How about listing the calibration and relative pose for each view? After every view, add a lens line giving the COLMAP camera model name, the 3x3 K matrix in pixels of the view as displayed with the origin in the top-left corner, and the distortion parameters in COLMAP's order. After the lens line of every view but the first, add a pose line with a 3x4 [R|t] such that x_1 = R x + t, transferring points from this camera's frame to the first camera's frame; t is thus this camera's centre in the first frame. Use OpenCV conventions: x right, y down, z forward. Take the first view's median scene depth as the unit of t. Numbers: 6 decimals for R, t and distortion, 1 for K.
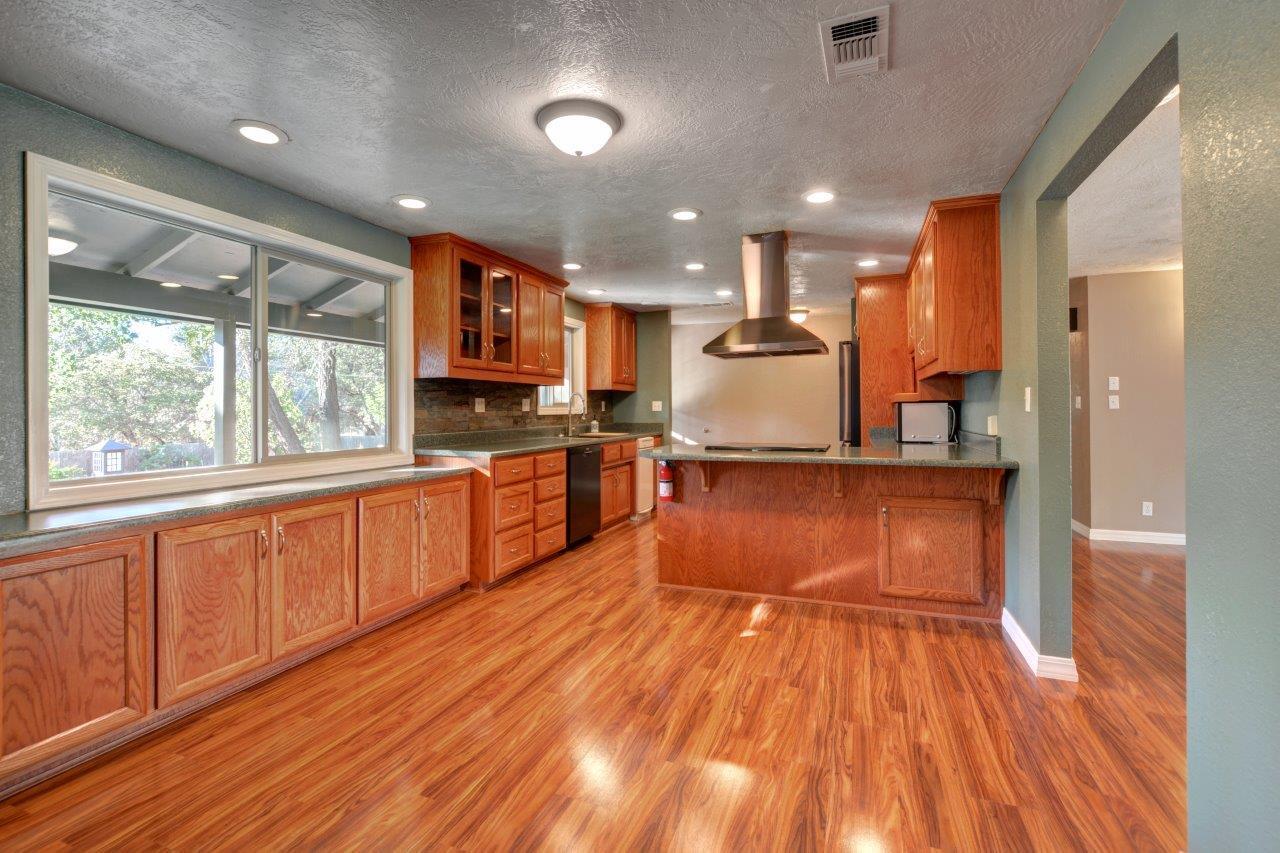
lens RADIAL K [[579.8, 0, 638.5], [0, 579.8, 411.8], [0, 0, 1]] dist [-0.026504, 0.000020]
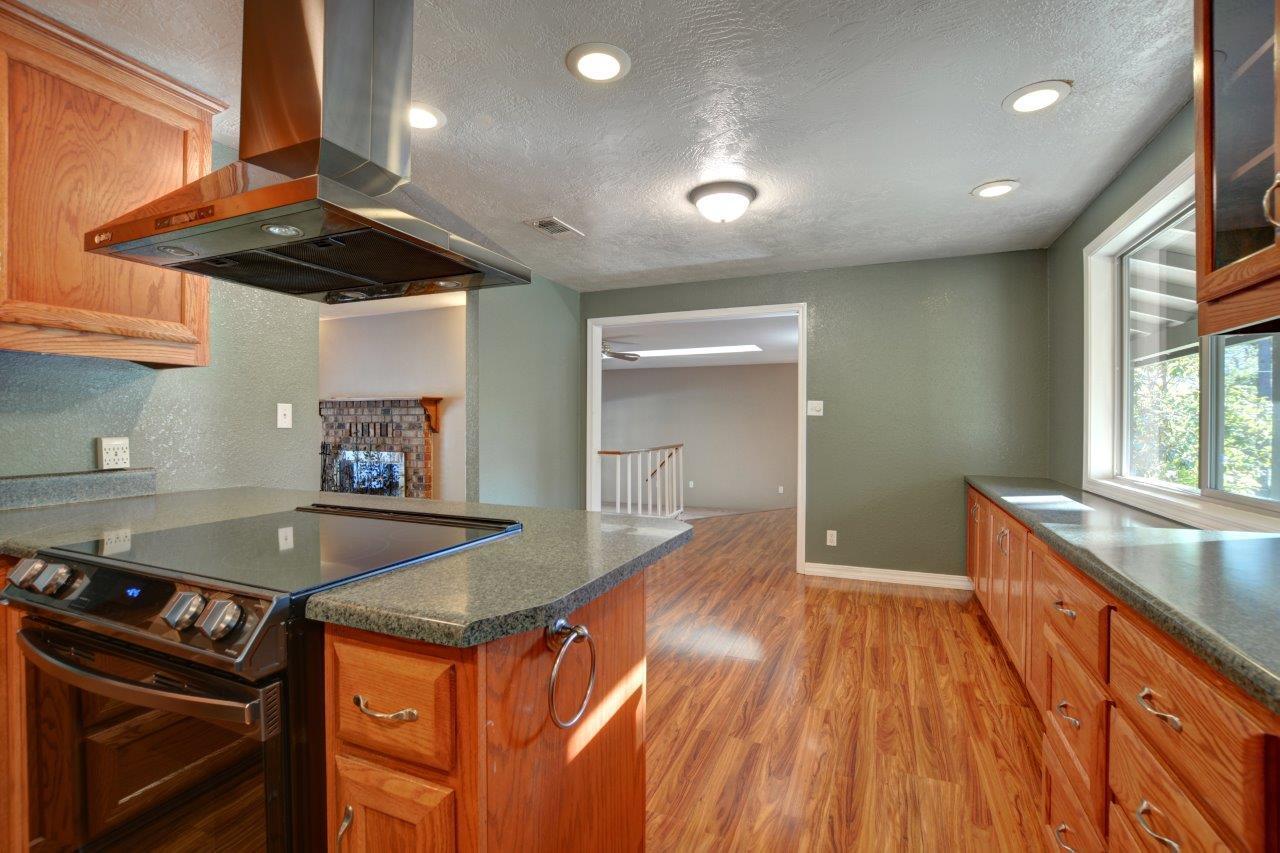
lens RADIAL K [[579.8, 0, 638.5], [0, 579.8, 411.8], [0, 0, 1]] dist [-0.026504, 0.000020]
pose [[-0.999476, 0.003515, 0.032180, 0.029625], [0.003209, 0.999949, -0.009563, -0.011394], [-0.032212, -0.009455, -0.999436, 1.552624]]
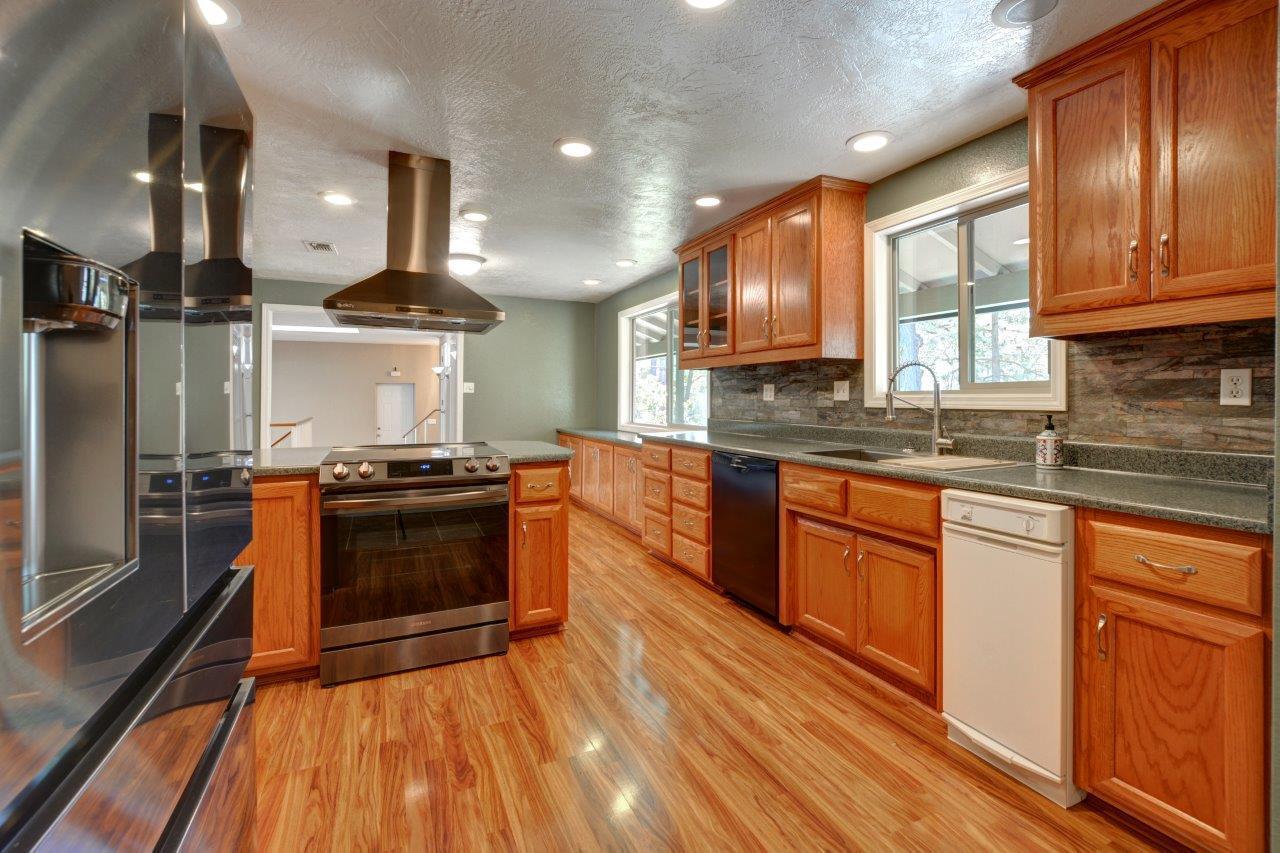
lens RADIAL K [[579.8, 0, 638.5], [0, 579.8, 411.8], [0, 0, 1]] dist [-0.026504, 0.000020]
pose [[-0.702051, 0.021905, -0.711789, 0.631009], [-0.001155, 0.999490, 0.031898, -0.013288], [0.712125, 0.023216, -0.701668, 1.971307]]
